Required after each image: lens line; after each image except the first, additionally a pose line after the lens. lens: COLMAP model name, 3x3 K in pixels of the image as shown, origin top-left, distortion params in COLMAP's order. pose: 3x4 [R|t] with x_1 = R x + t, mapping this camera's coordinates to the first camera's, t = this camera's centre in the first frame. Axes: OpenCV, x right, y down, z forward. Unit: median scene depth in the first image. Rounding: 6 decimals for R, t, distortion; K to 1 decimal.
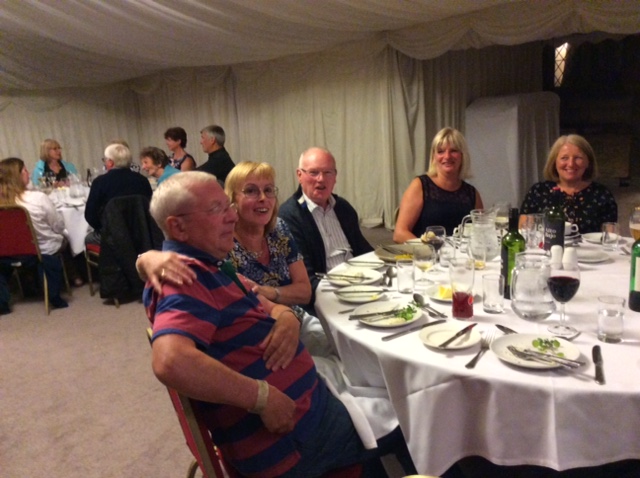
lens RADIAL K [[582.4, 0, 324.2], [0, 582.4, 236.7], [0, 0, 1]] dist [0.143454, -0.304872]
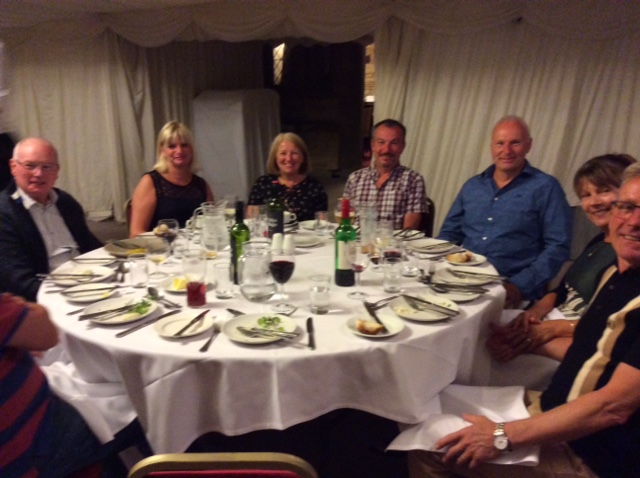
lens RADIAL K [[582.4, 0, 324.2], [0, 582.4, 236.7], [0, 0, 1]] dist [0.143454, -0.304872]
pose [[0.902669, -0.045269, 0.427948, -0.002780], [0.037566, 0.998945, 0.026433, -0.004840], [-0.428693, -0.007784, 0.903417, -0.042766]]
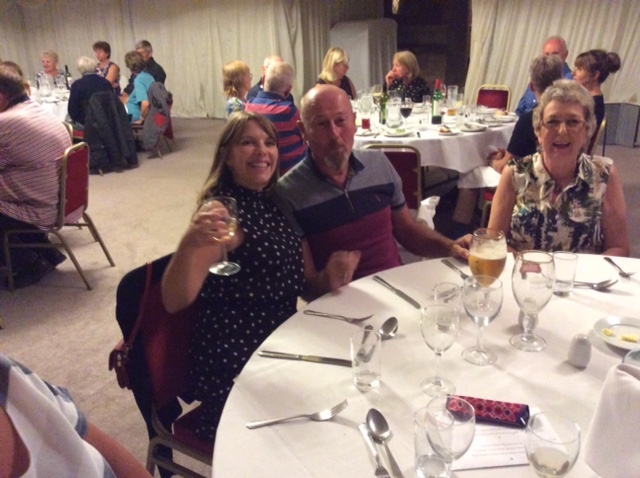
lens RADIAL K [[582.4, 0, 324.2], [0, 582.4, 236.7], [0, 0, 1]] dist [0.143454, -0.304872]
pose [[0.965277, -0.065522, 0.252877, -0.457957], [0.031715, 0.990267, 0.135522, 0.198123], [-0.259296, -0.122796, 0.957960, -1.043461]]
